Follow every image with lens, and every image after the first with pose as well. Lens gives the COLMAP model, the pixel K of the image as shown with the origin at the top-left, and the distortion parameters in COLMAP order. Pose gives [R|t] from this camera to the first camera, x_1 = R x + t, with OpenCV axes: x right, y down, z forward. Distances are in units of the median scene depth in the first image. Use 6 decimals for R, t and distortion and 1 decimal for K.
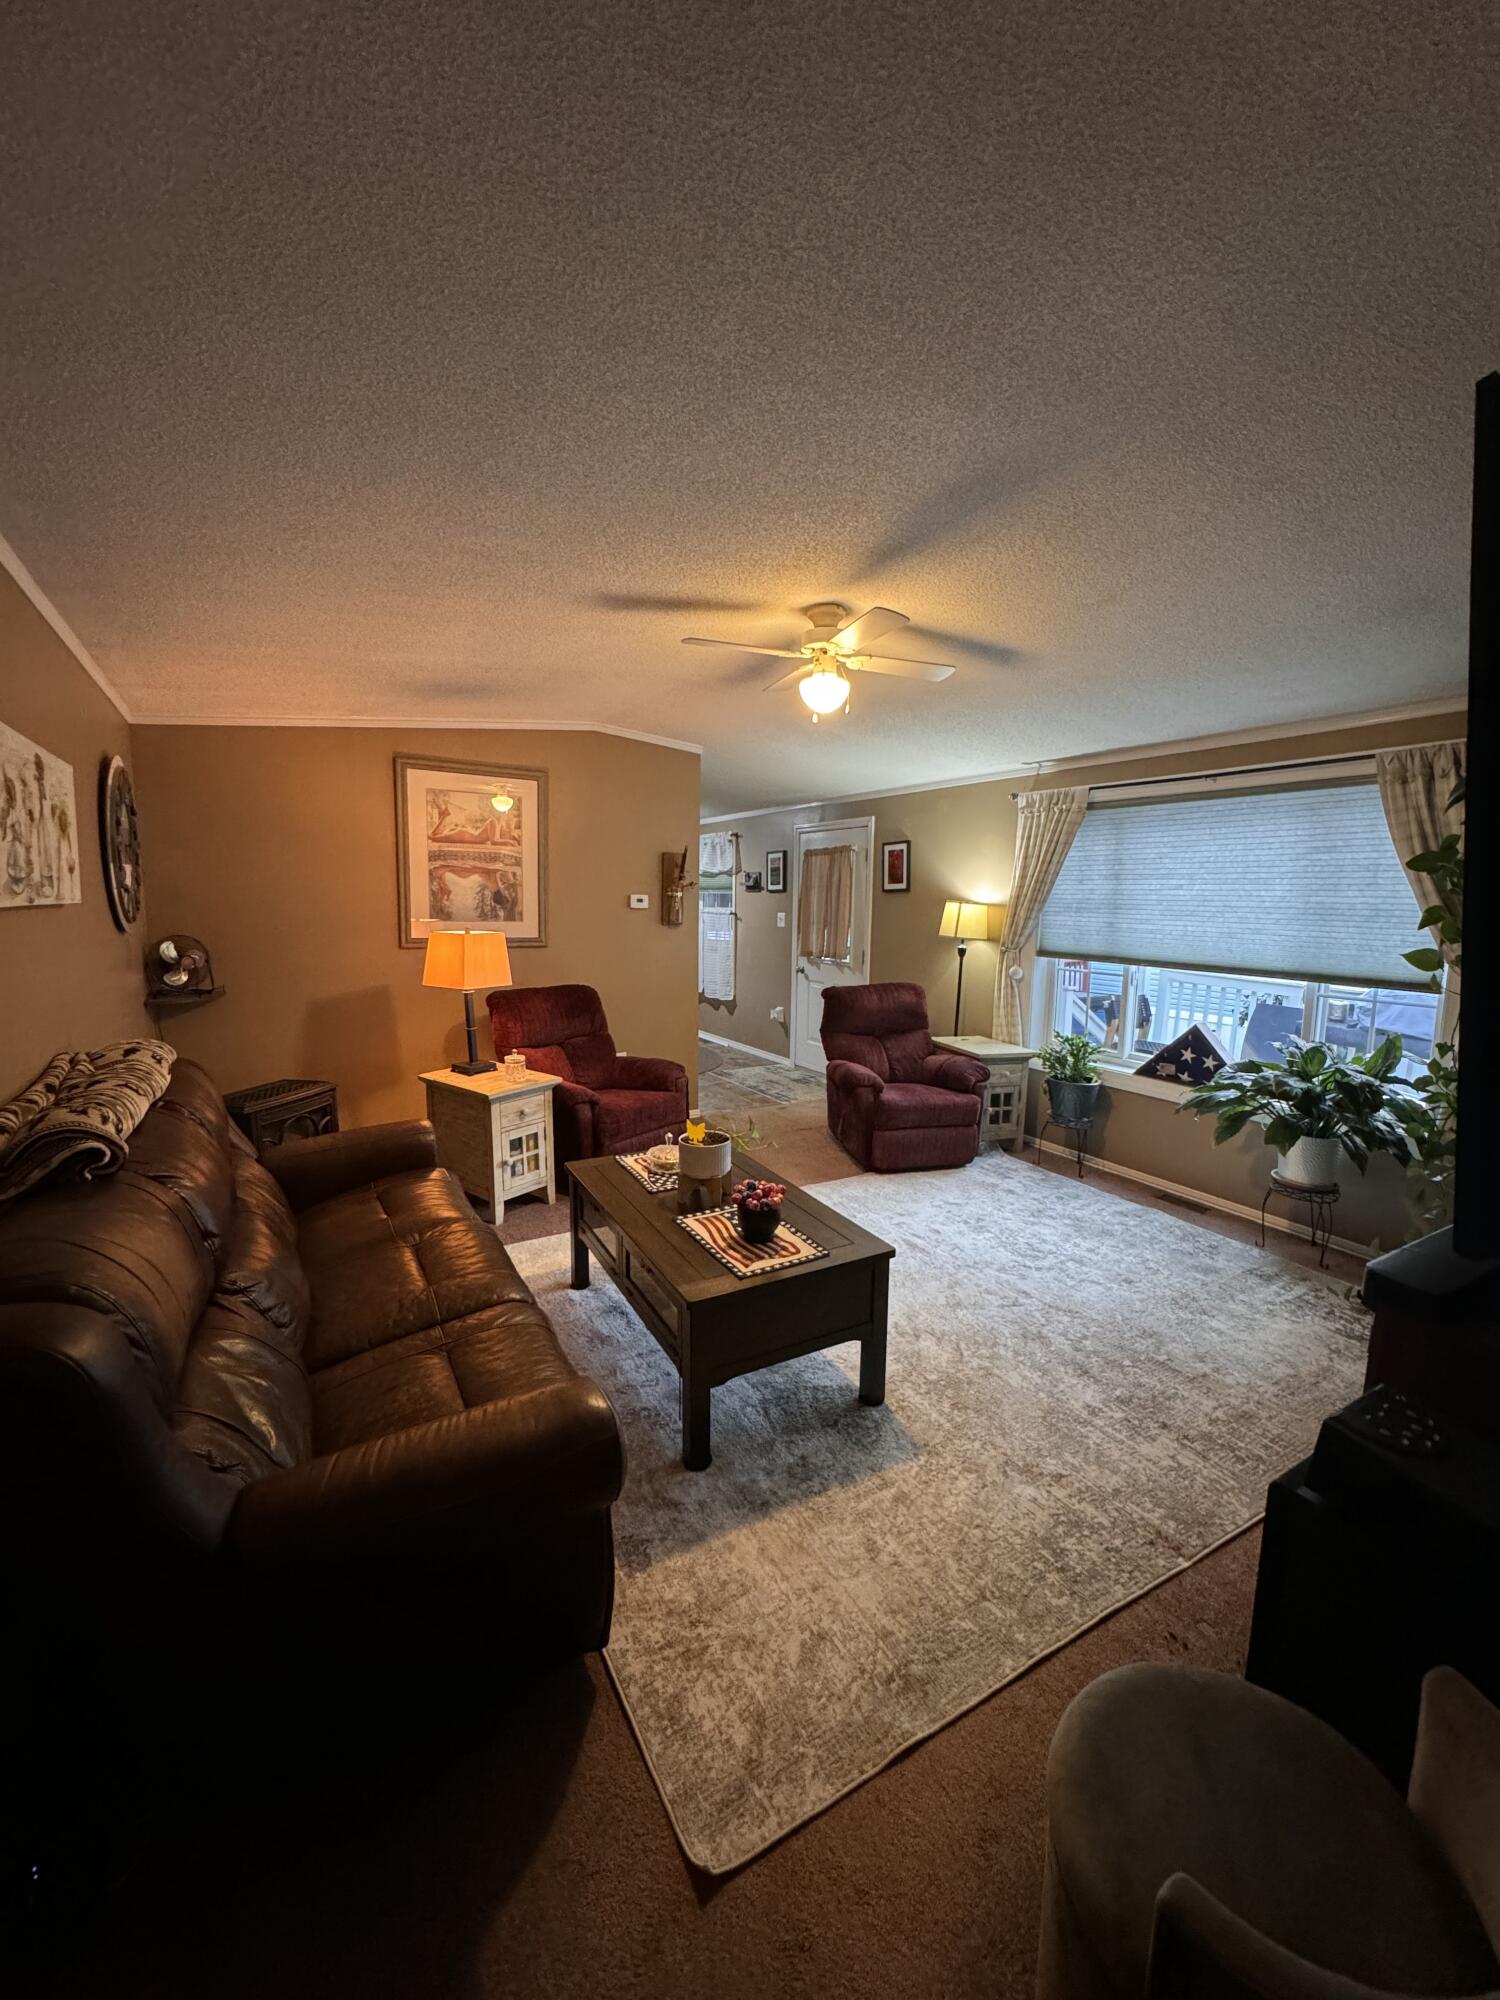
lens RADIAL K [[829.6, 0, 750.0], [0, 829.6, 1000.0], [0, 0, 1]] dist [0.000266, 0.000036]
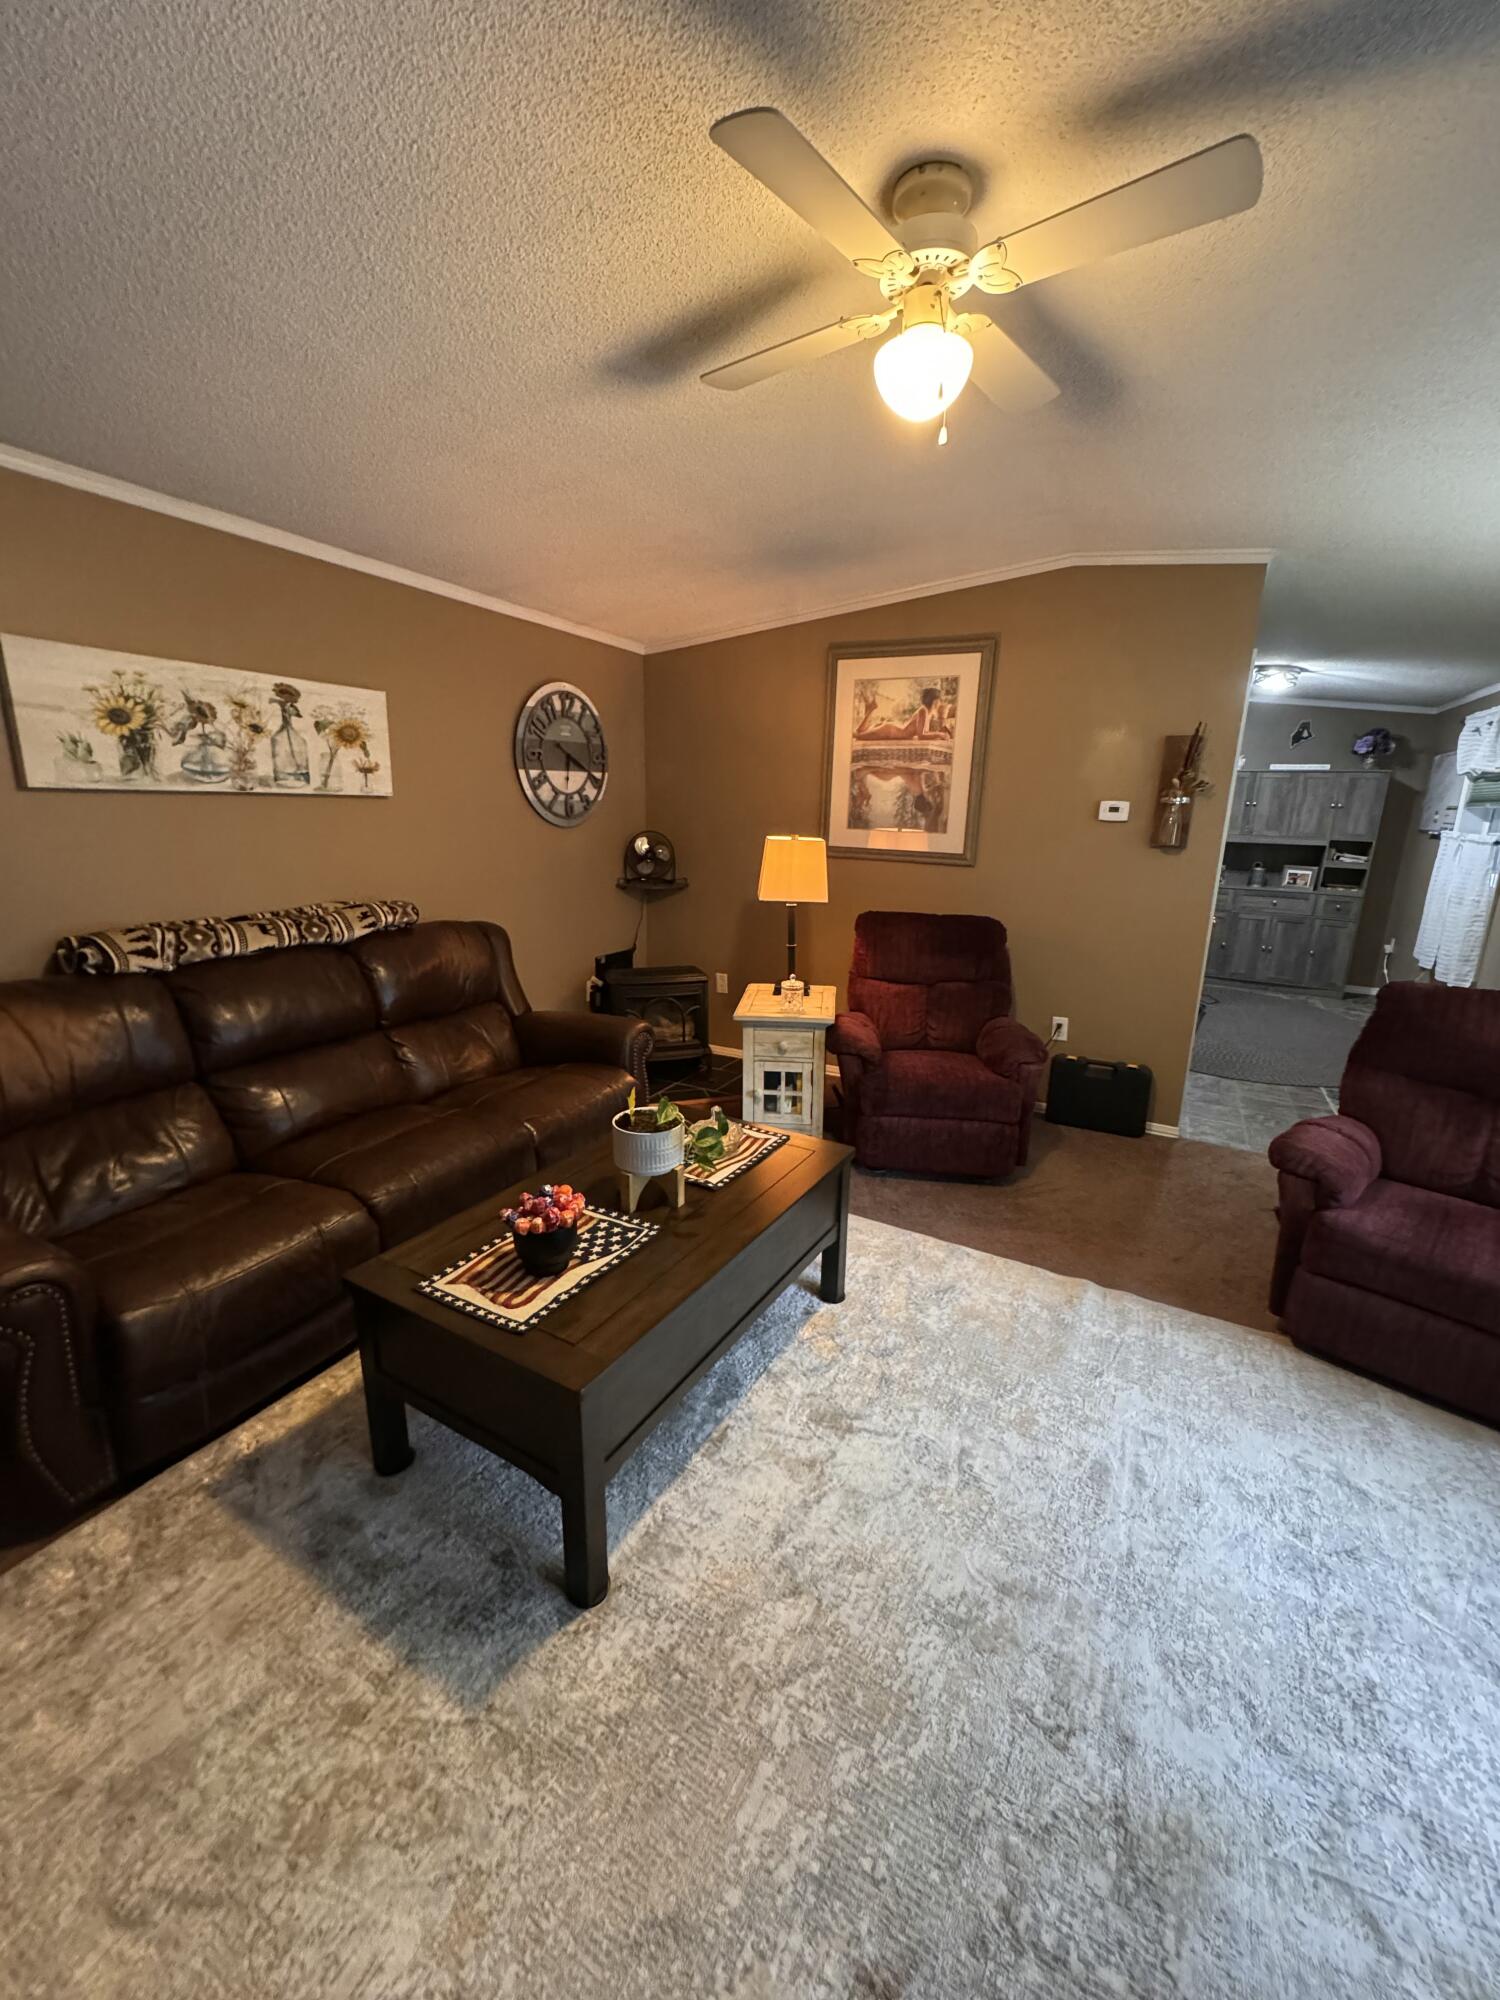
lens RADIAL K [[809.7, 0, 755.4], [0, 809.7, 999.9], [0, 0, 1]] dist [-0.001751, -0.000123]
pose [[0.502760, 0.201169, -0.840693, 0.363834], [-0.121923, 0.979324, 0.161428, -0.040976], [0.855785, 0.021341, 0.516892, 0.448122]]
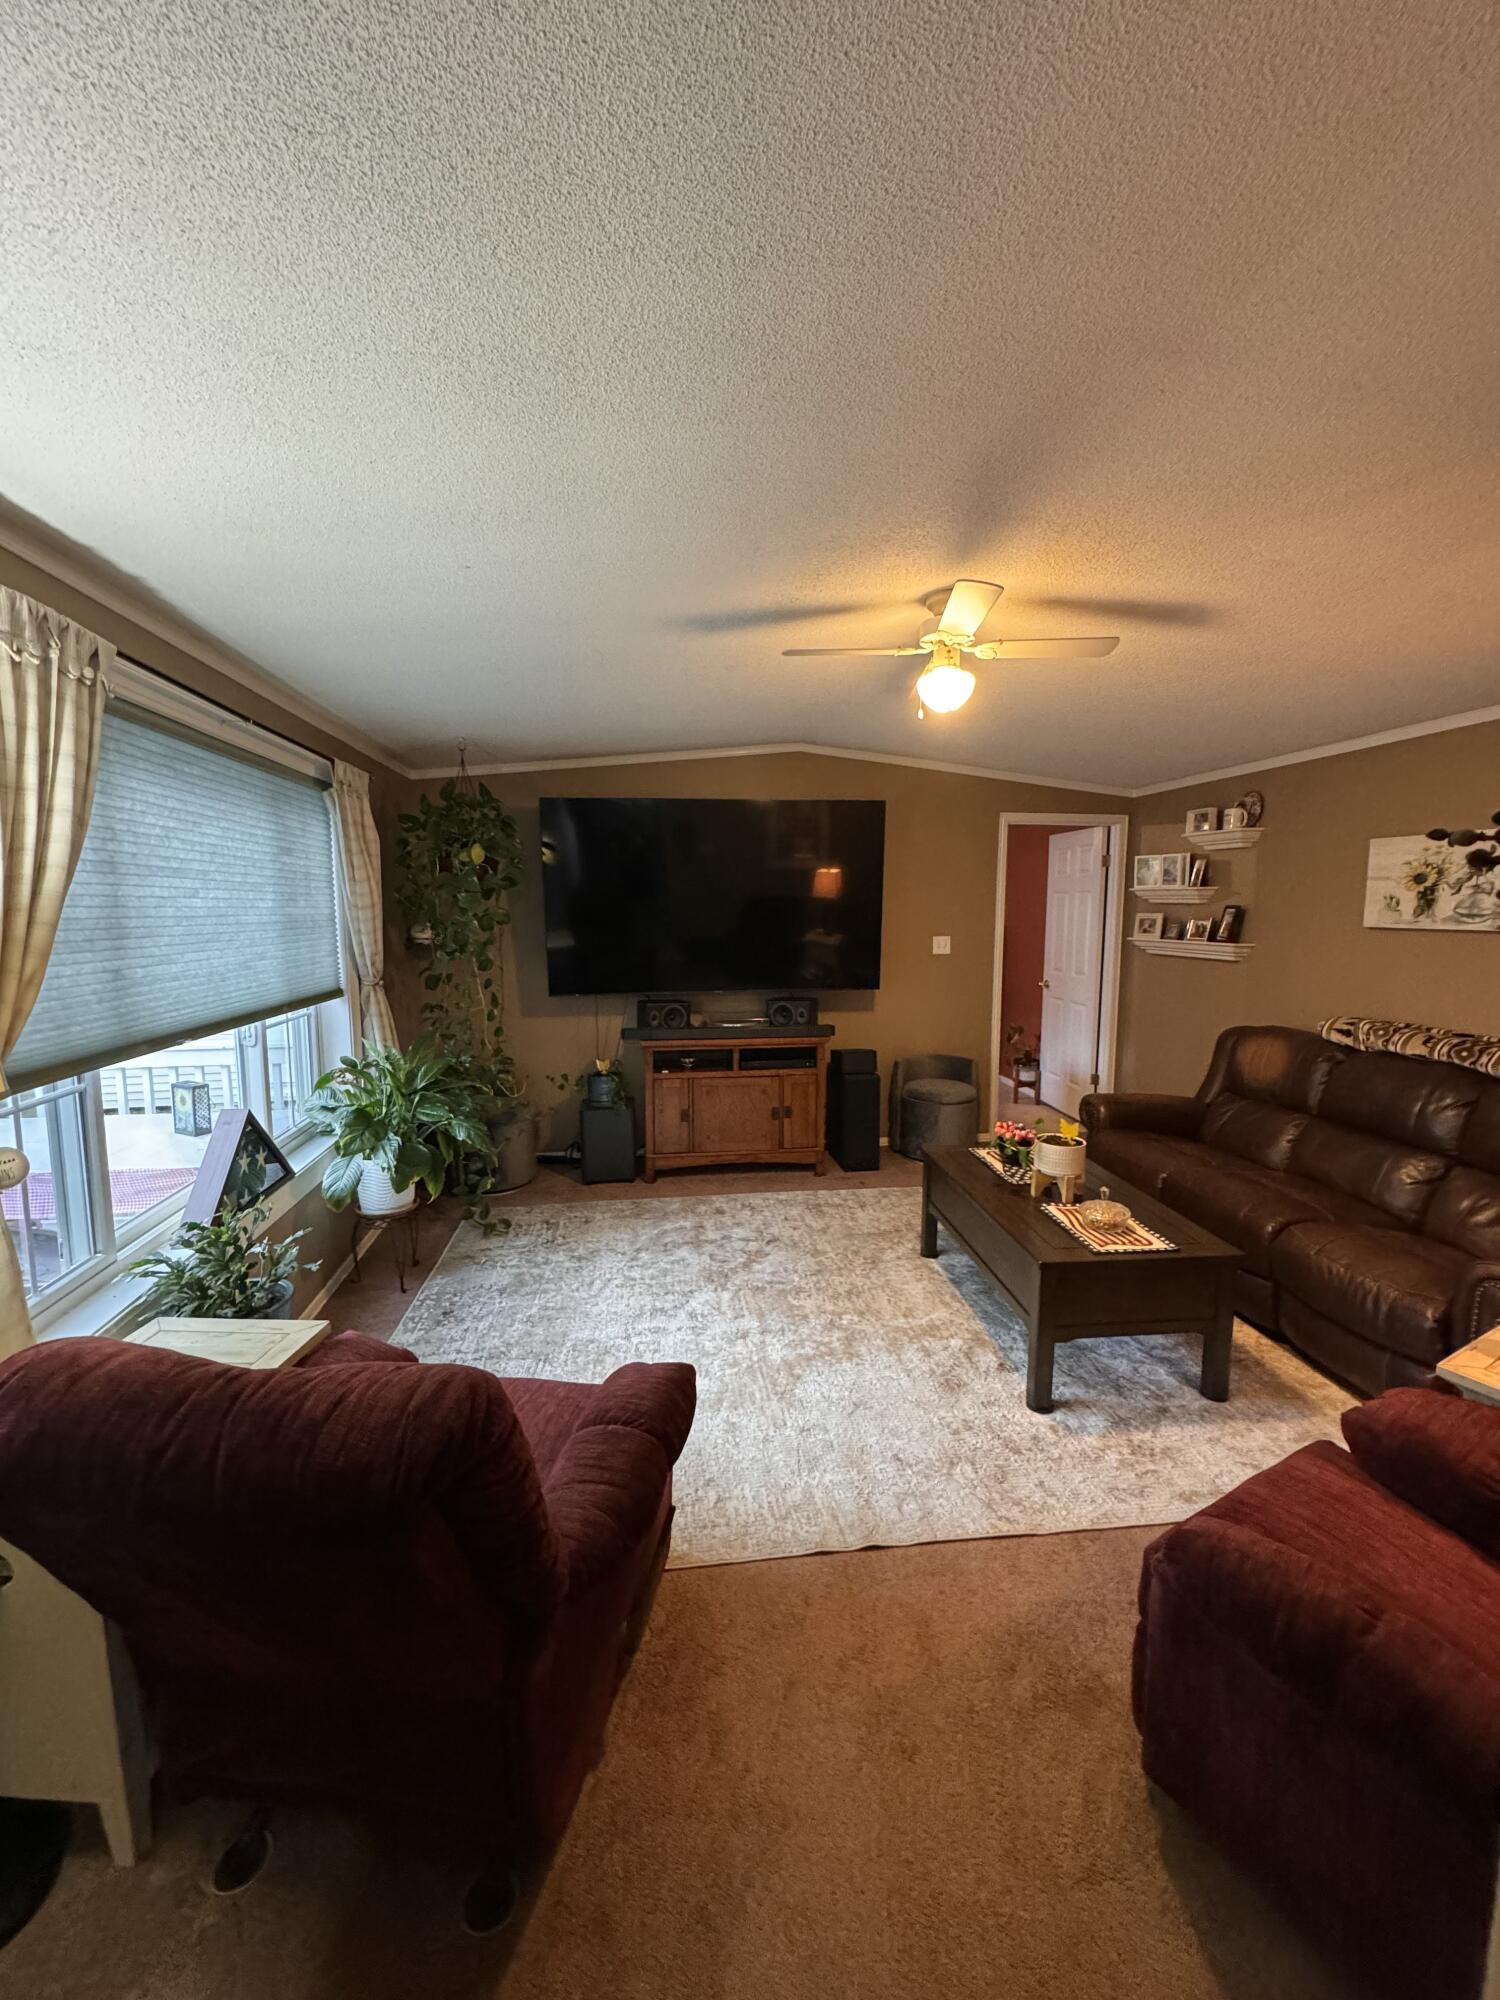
lens RADIAL K [[809.7, 0, 755.4], [0, 809.7, 999.9], [0, 0, 1]] dist [-0.001751, -0.000123]
pose [[-0.915584, -0.064419, 0.396933, -0.065524], [0.033222, 0.971593, 0.234313, -0.174578], [-0.400751, 0.227720, -0.887436, 1.311033]]
